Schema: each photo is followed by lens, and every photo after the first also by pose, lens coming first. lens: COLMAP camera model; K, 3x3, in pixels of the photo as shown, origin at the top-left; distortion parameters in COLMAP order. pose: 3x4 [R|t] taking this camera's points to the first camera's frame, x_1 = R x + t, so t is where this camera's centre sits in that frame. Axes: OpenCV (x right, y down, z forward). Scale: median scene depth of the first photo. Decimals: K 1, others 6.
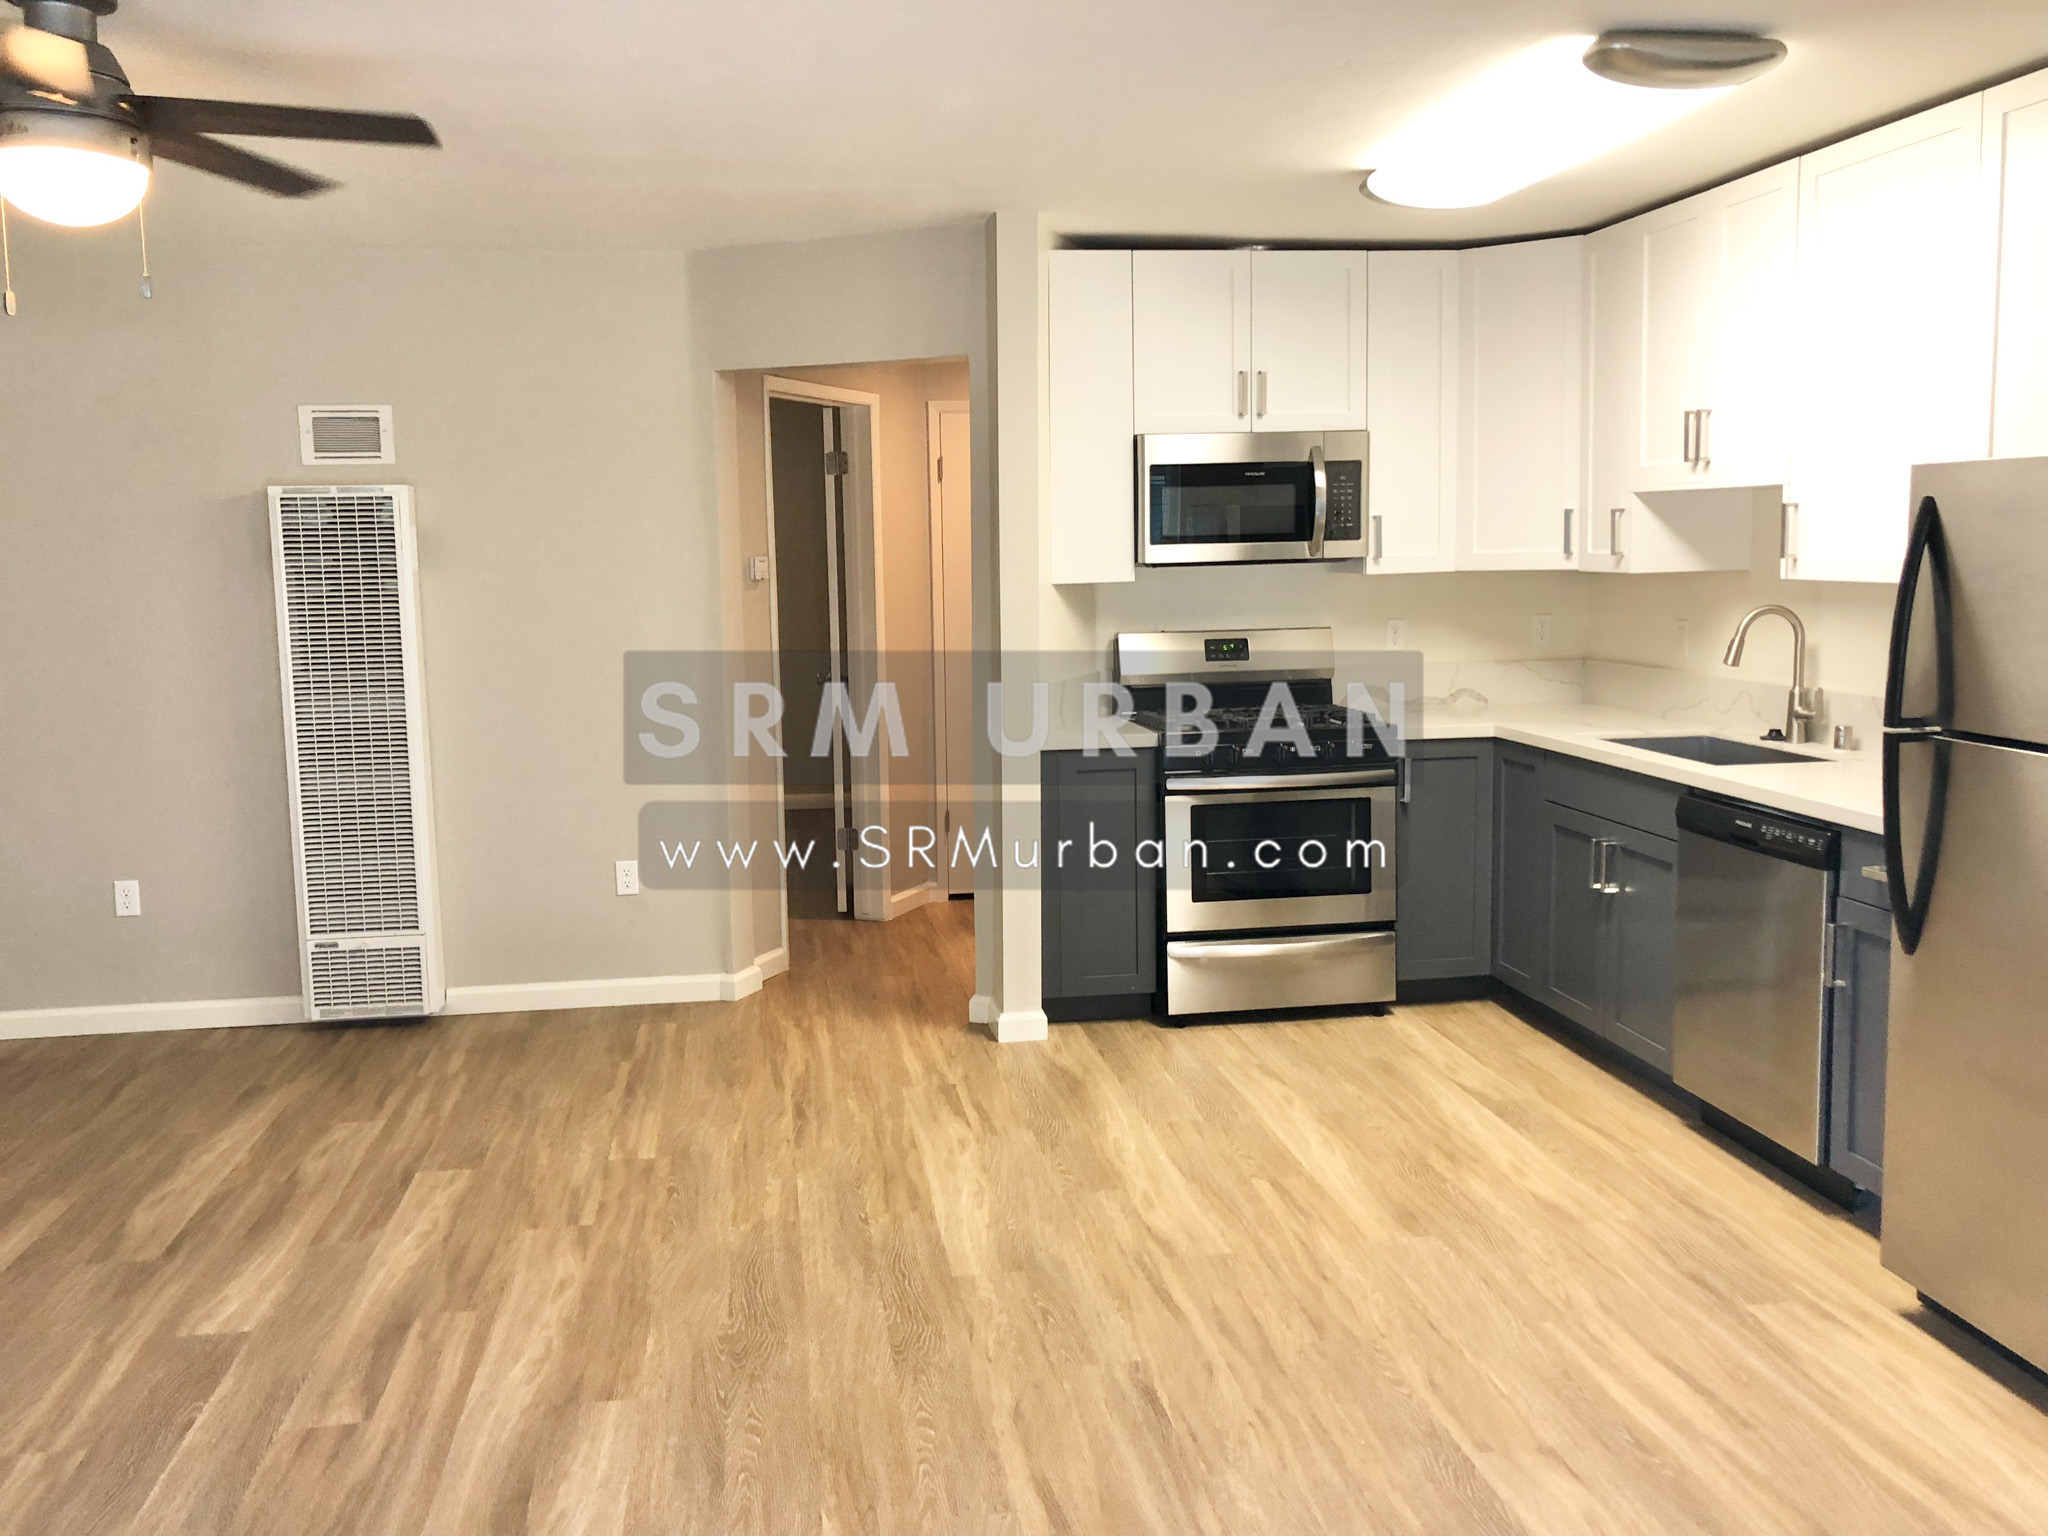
lens RADIAL K [[1675.9, 0, 1020.7], [0, 1675.9, 732.0], [0, 0, 1]] dist [0.047189, -0.046501]
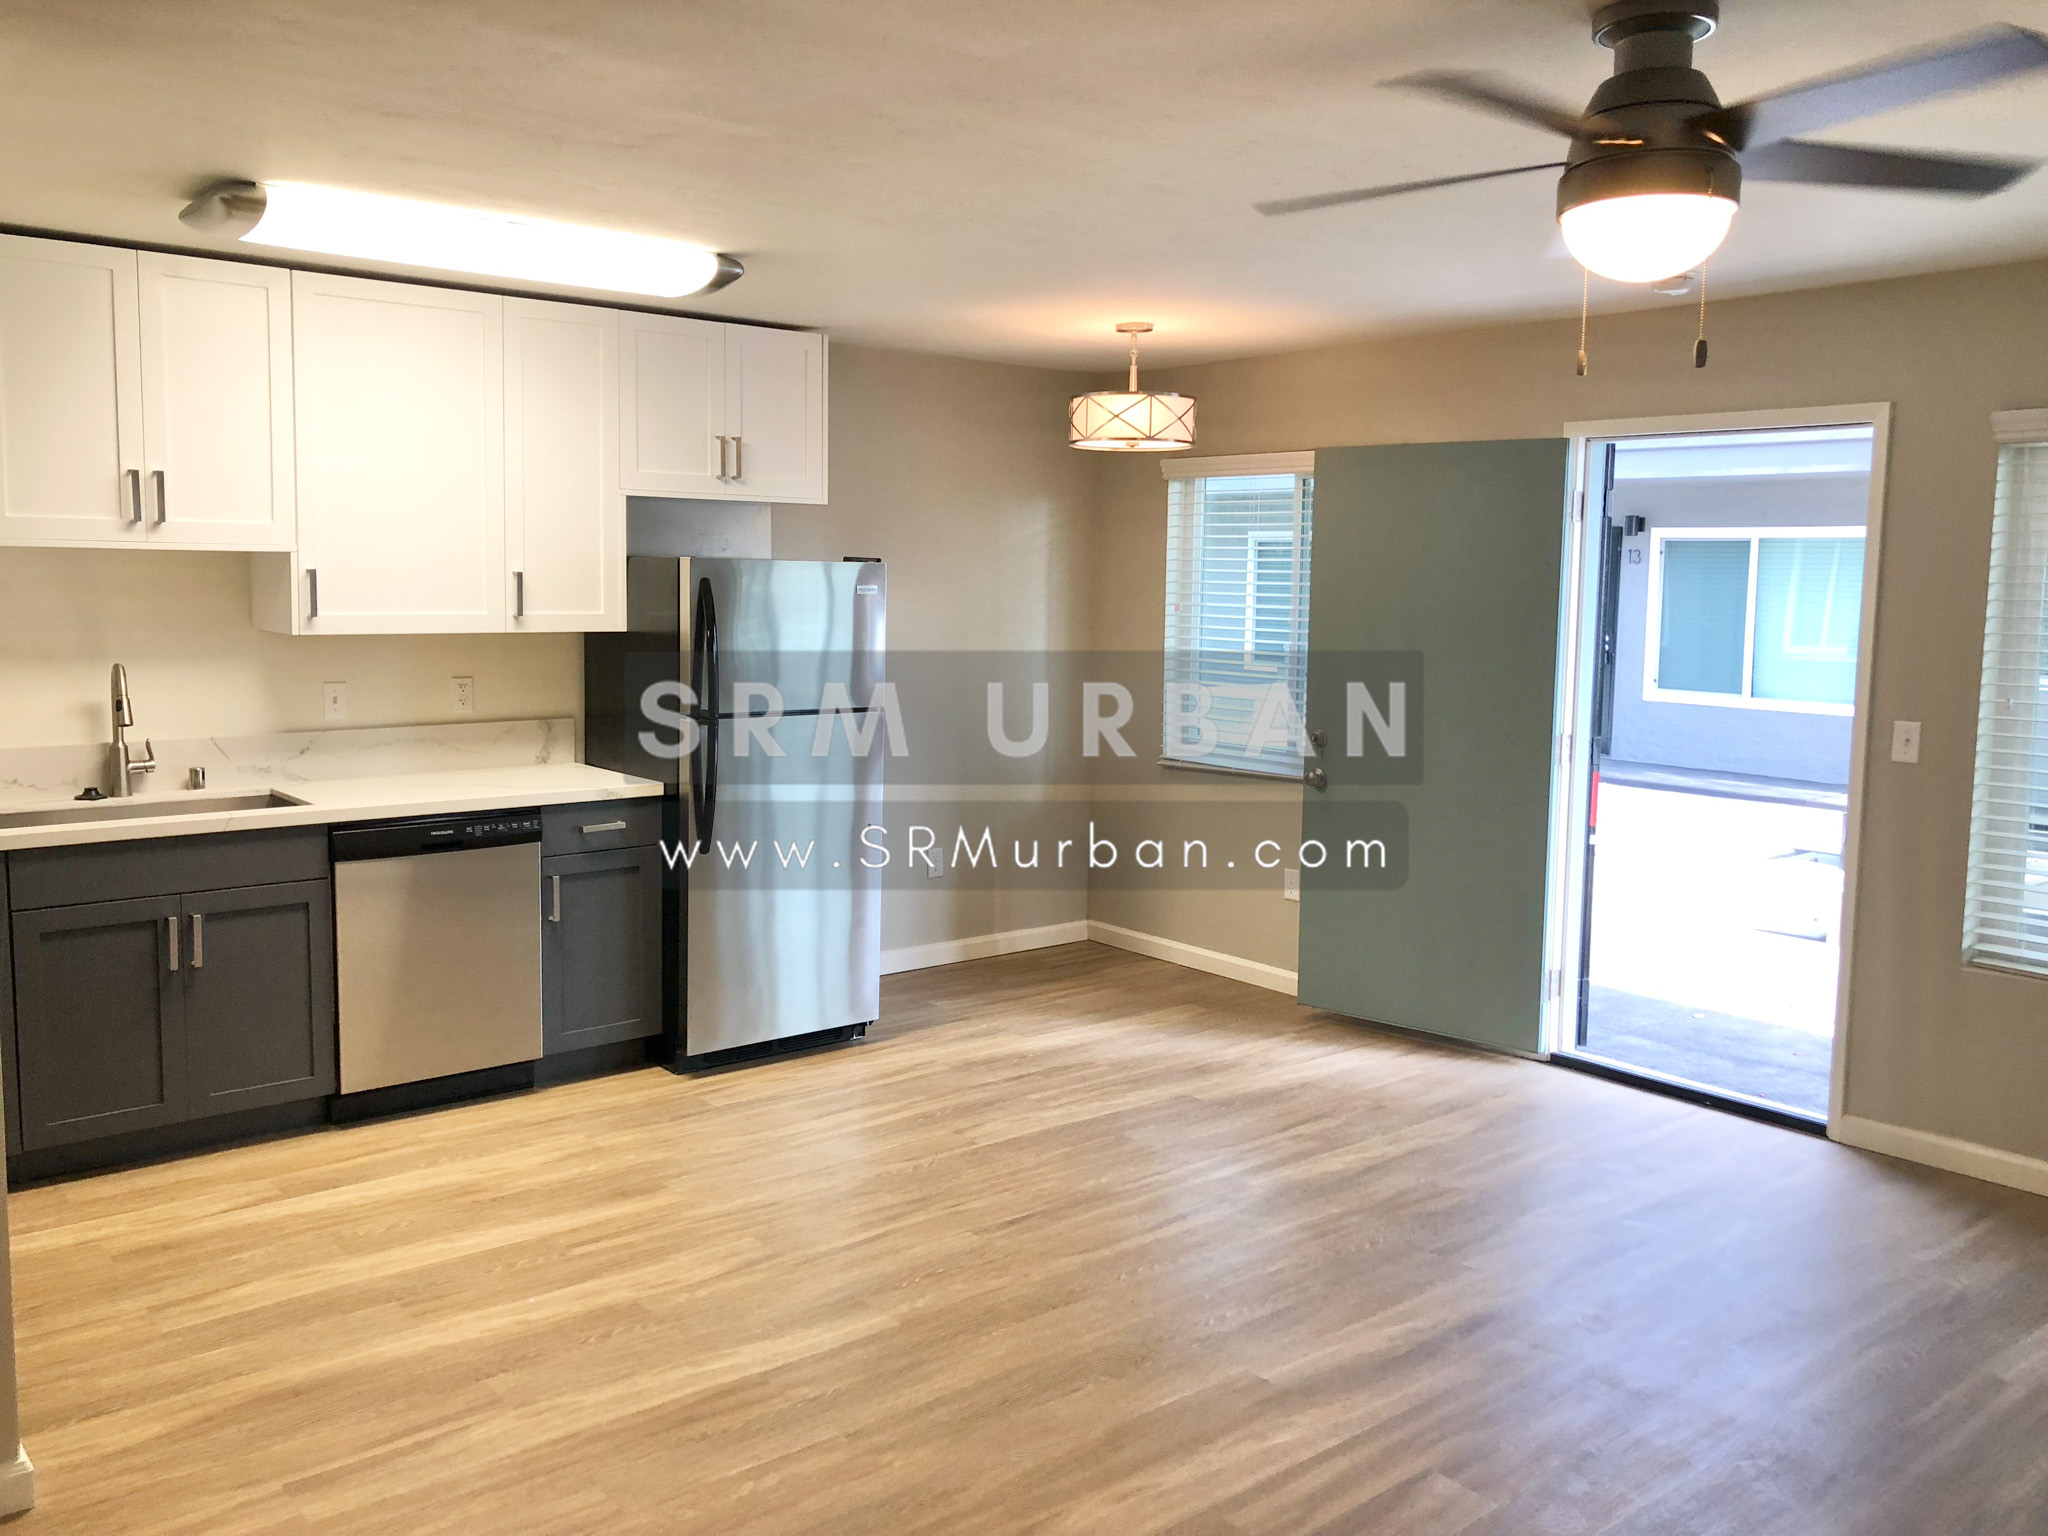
lens RADIAL K [[1675.9, 0, 1002.4], [0, 1675.9, 735.1], [0, 0, 1]] dist [0.047189, -0.046501]
pose [[-0.500231, -0.080094, 0.862180, -0.741446], [0.090536, 0.985417, 0.144071, -0.139406], [-0.861146, 0.150127, -0.485685, 1.108621]]
